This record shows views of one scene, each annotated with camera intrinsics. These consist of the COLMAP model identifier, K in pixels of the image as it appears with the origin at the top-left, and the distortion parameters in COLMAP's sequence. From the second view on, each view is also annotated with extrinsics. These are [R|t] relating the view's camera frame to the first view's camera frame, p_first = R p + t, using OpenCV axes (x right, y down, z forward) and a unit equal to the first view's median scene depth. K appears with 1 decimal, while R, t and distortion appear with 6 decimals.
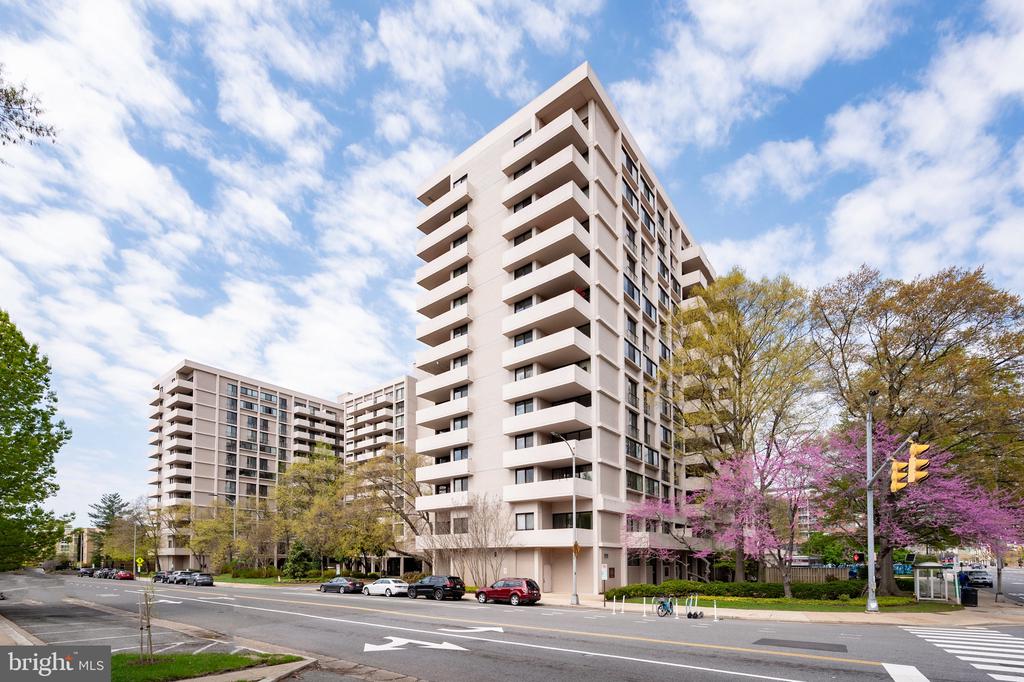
lens RADIAL K [[423.4, 0, 512.0], [0, 423.4, 341.0], [0, 0, 1]] dist [-0.000405, 0.000024]
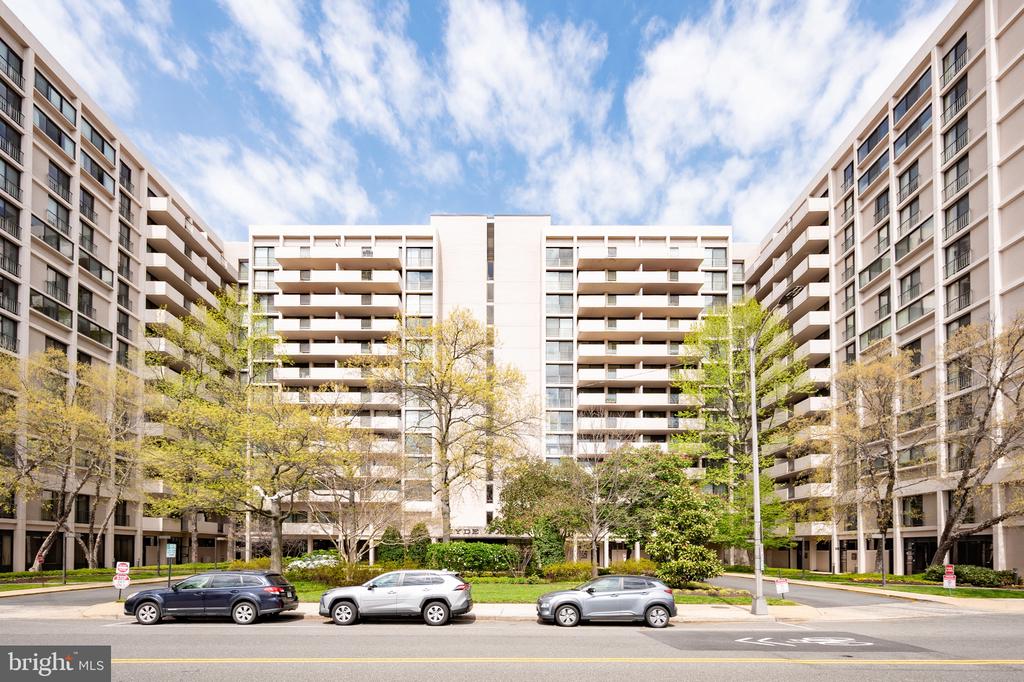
lens RADIAL K [[467.2, 0, 512.0], [0, 467.2, 341.0], [0, 0, 1]] dist [0.000745, 0.000419]
pose [[0.783325, 0.258806, 0.565174, -0.474726], [-0.284010, 0.957767, -0.044950, 0.219166], [-0.552939, -0.125304, 0.823746, 0.422713]]
